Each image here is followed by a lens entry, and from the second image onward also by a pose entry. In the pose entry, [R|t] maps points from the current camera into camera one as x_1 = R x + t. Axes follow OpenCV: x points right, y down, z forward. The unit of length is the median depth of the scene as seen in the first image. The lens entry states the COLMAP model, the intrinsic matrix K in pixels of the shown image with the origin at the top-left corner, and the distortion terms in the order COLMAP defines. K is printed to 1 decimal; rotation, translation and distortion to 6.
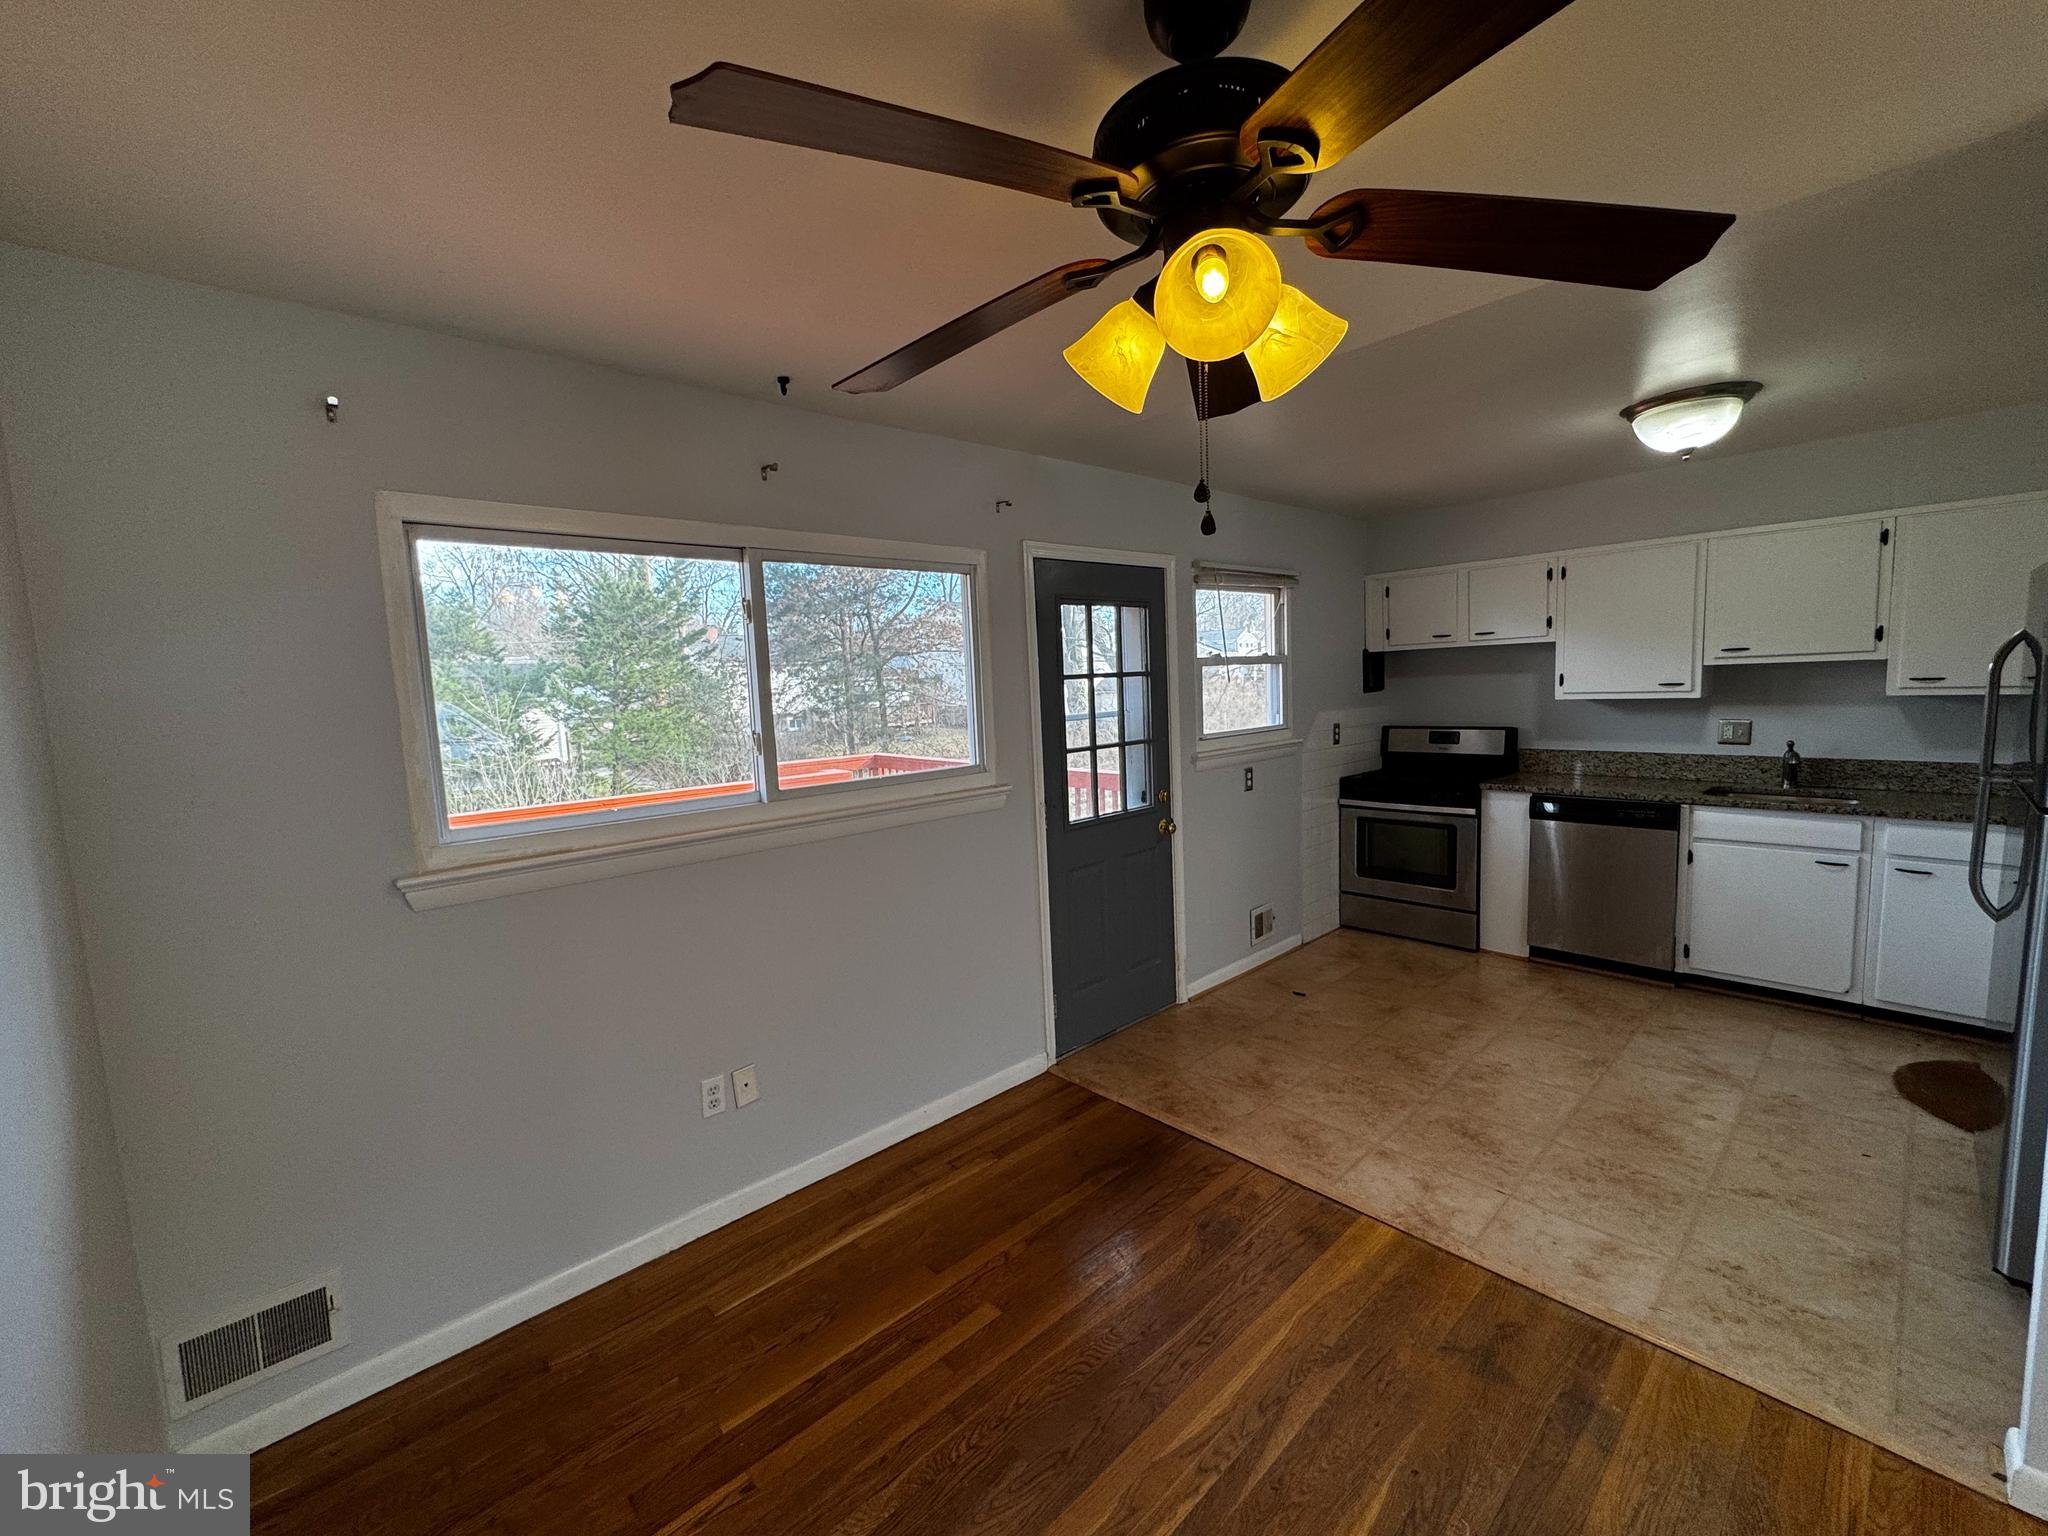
lens RADIAL K [[835.4, 0, 1020.3], [0, 835.4, 765.2], [0, 0, 1]] dist [0.000278, -0.000812]
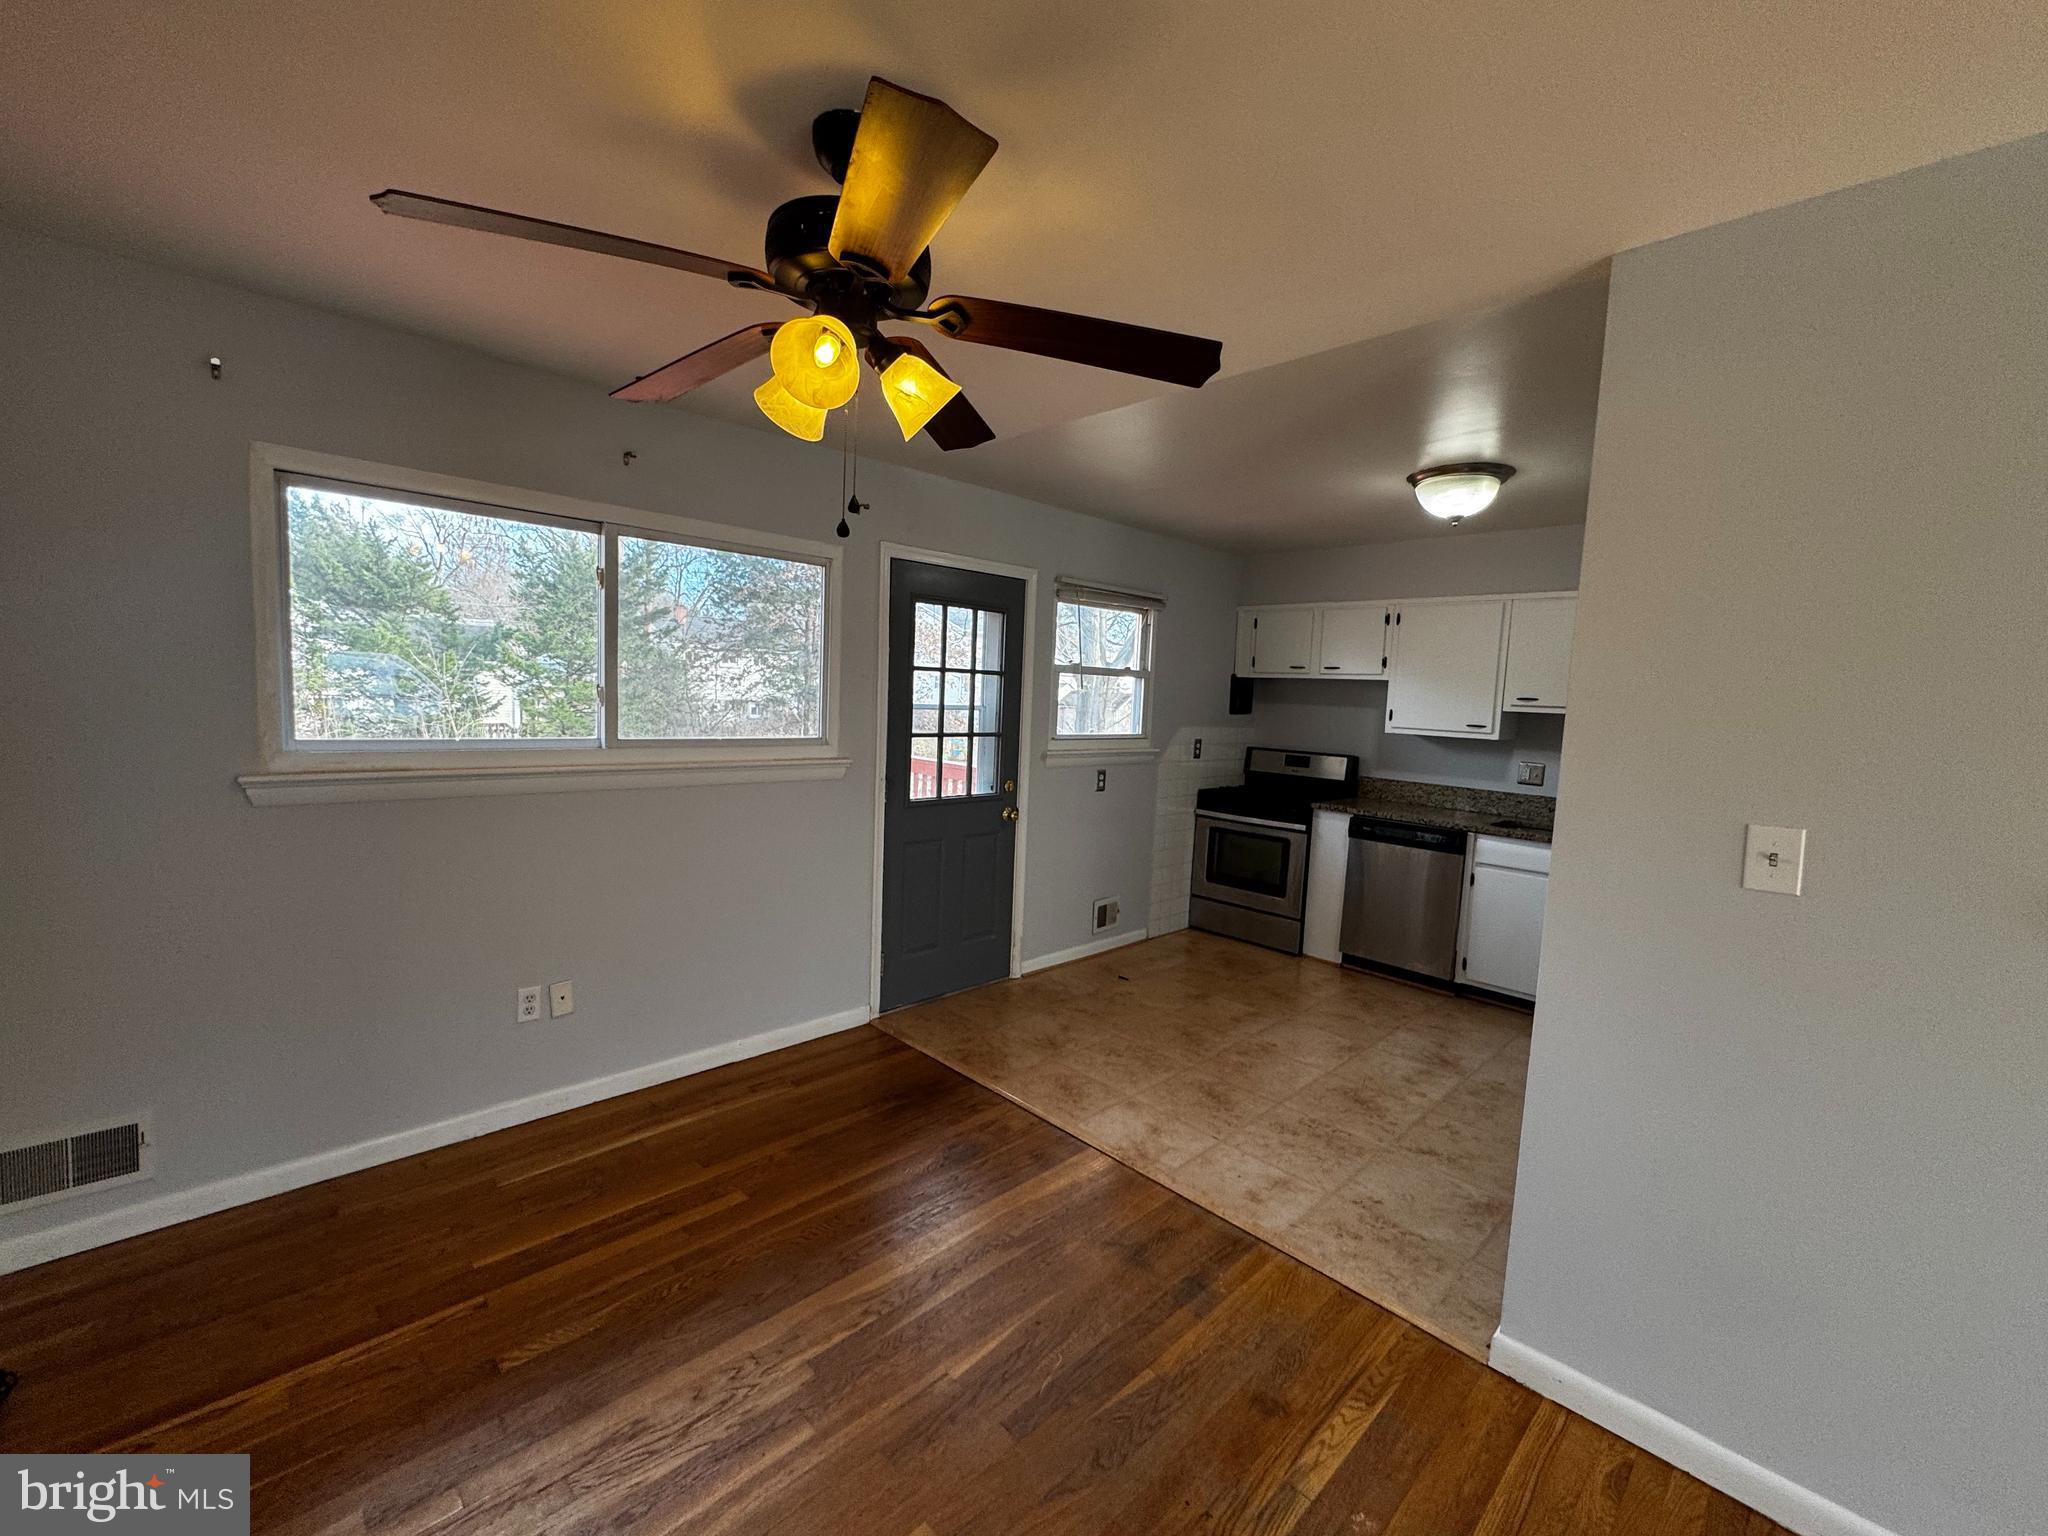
lens RADIAL K [[835.4, 0, 1020.9], [0, 835.4, 763.6], [0, 0, 1]] dist [0.000278, -0.000812]
pose [[0.995727, 0.084423, 0.037430, 0.169618], [-0.083869, 0.996346, -0.016133, 0.028093], [-0.038655, 0.012924, 0.999169, -0.116035]]
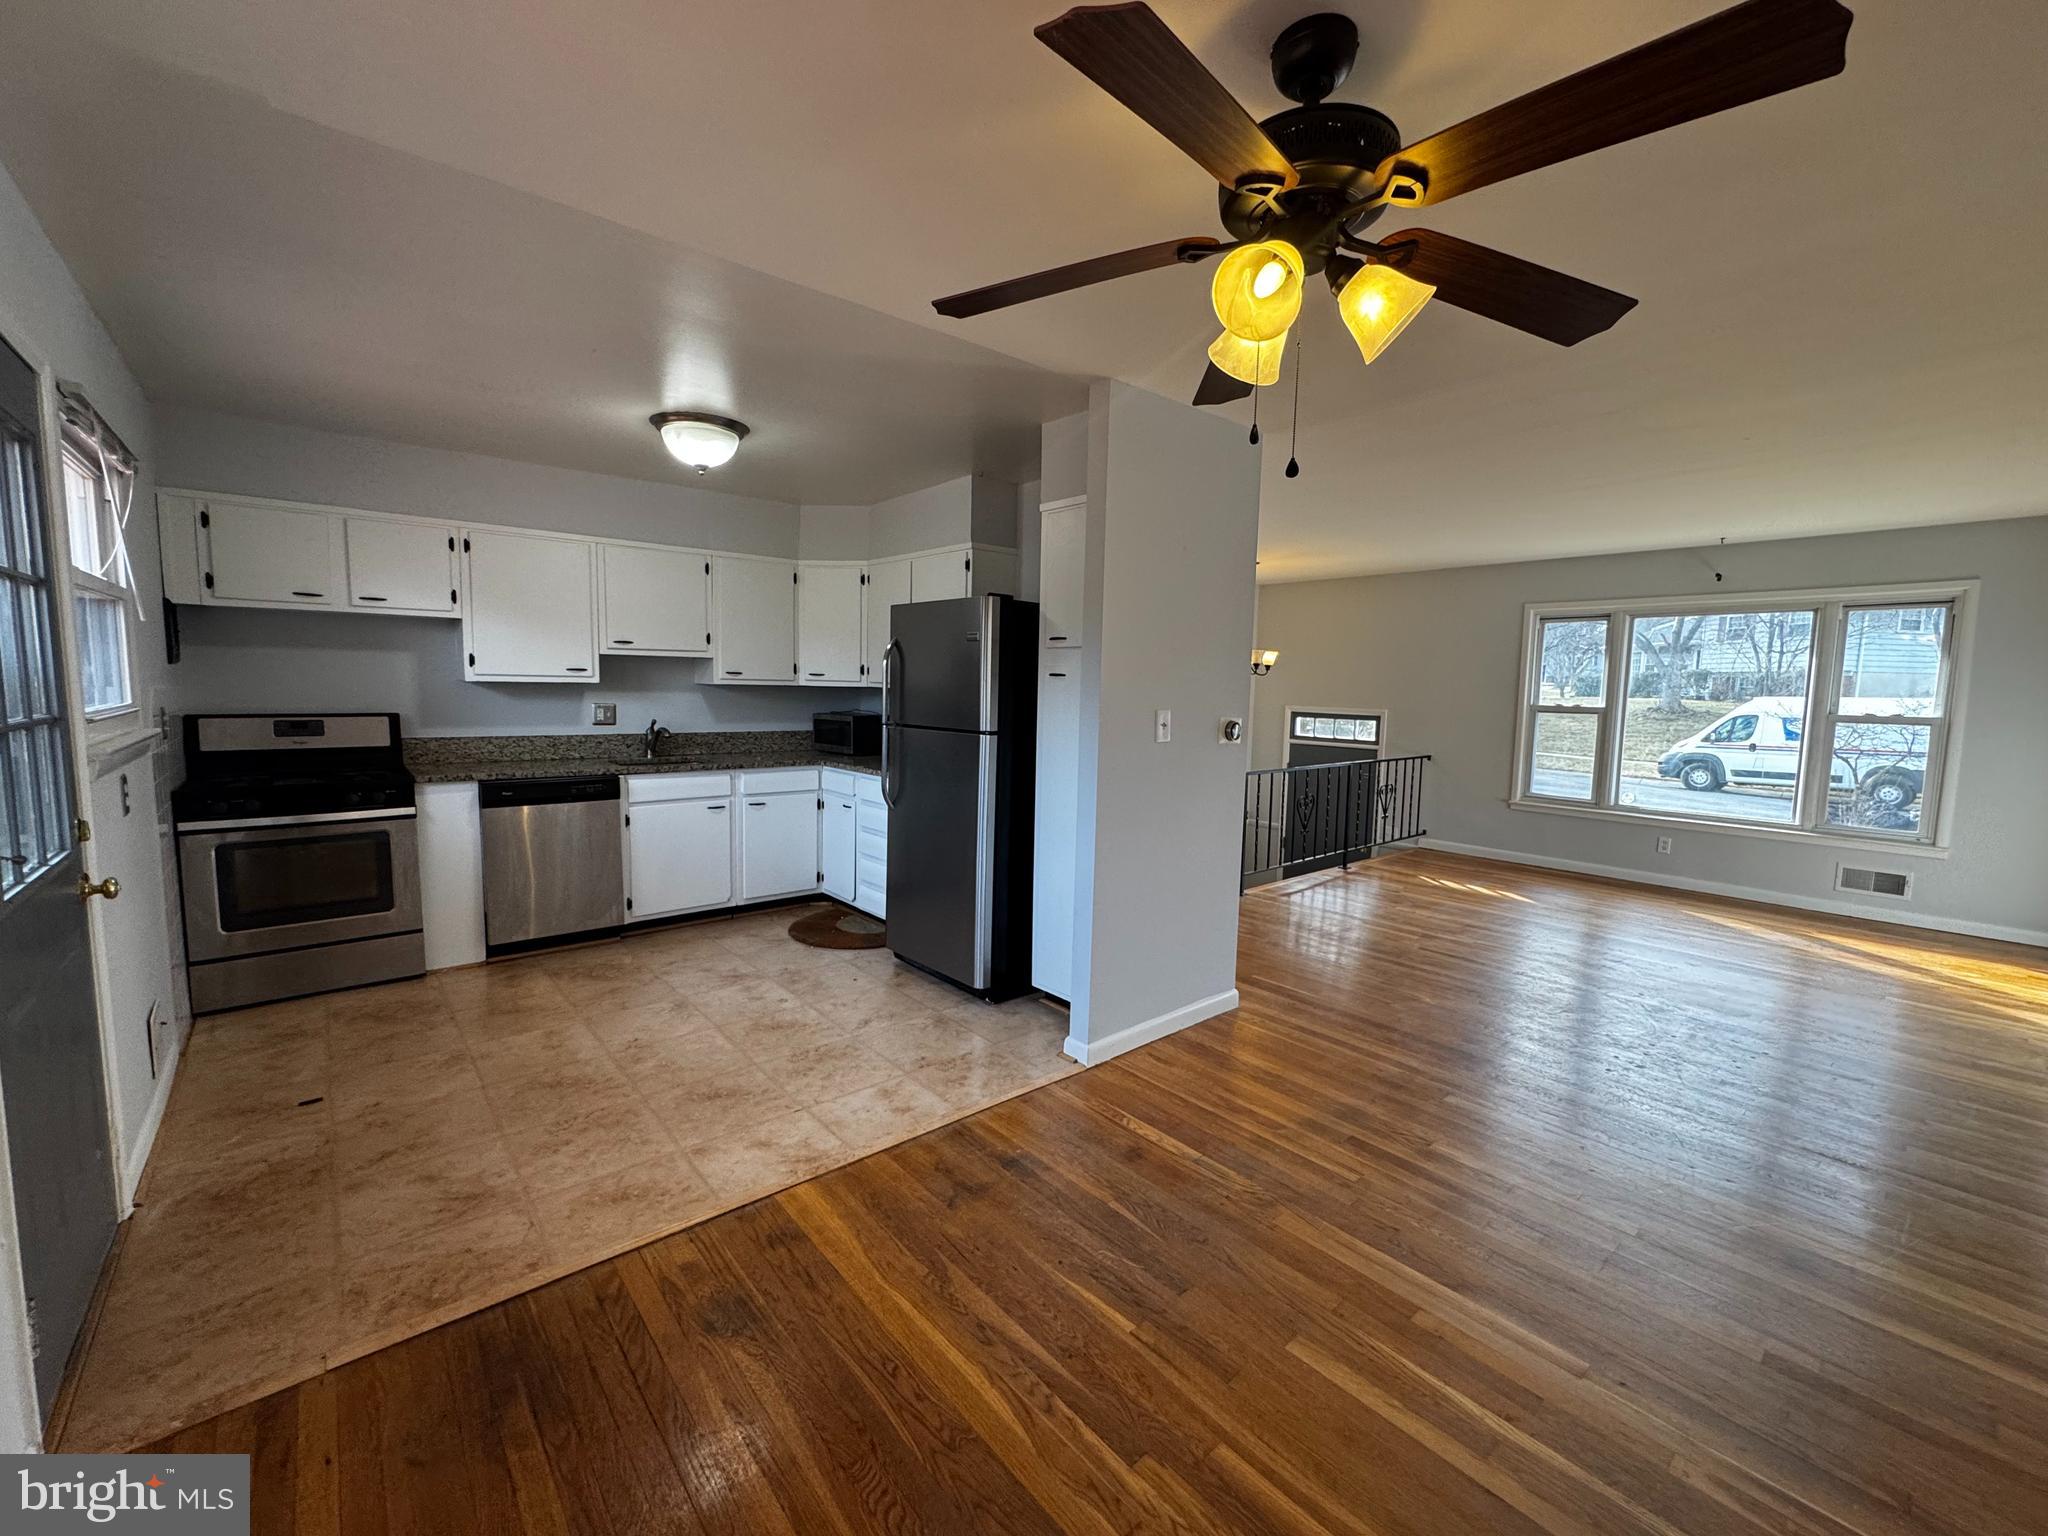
lens RADIAL K [[835.4, 0, 1026.1], [0, 835.4, 763.9], [0, 0, 1]] dist [0.000278, -0.000812]
pose [[0.034596, -0.055056, 0.997884, -0.370865], [0.079292, 0.995485, 0.052175, 0.019425], [-0.996251, 0.077320, 0.038805, 0.480514]]
